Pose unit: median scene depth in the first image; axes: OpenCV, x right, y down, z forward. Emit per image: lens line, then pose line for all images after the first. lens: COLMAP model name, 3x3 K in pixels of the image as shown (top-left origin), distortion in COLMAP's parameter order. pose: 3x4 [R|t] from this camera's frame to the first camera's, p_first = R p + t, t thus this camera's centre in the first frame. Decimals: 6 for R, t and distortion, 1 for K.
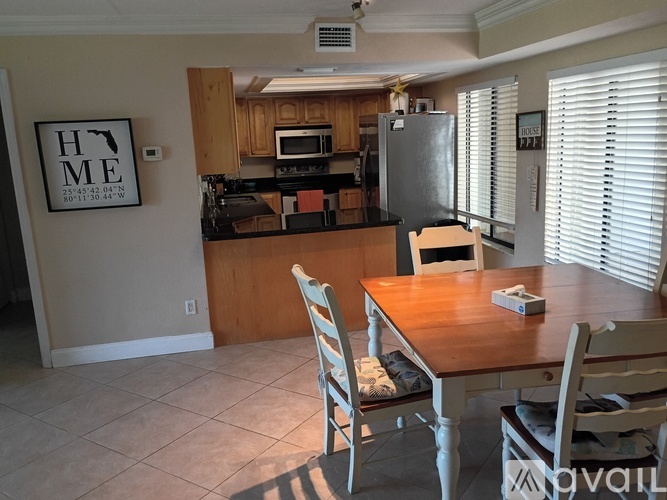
lens RADIAL K [[576.8, 0, 333.5], [0, 576.8, 250.0], [0, 0, 1]] dist [0.025262, -0.000690]
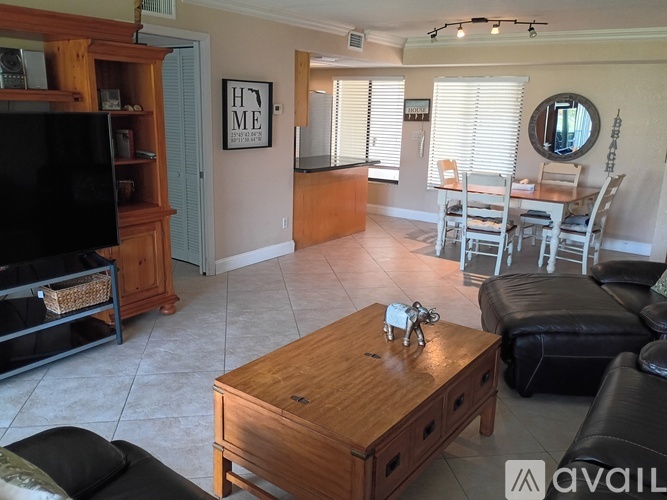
lens RADIAL K [[576.8, 0, 333.5], [0, 576.8, 250.0], [0, 0, 1]] dist [0.025262, -0.000690]
pose [[0.730723, -0.099199, 0.675428, -1.158204], [0.076715, 0.995051, 0.063147, 0.089682], [-0.678350, 0.005672, 0.734717, -0.101479]]
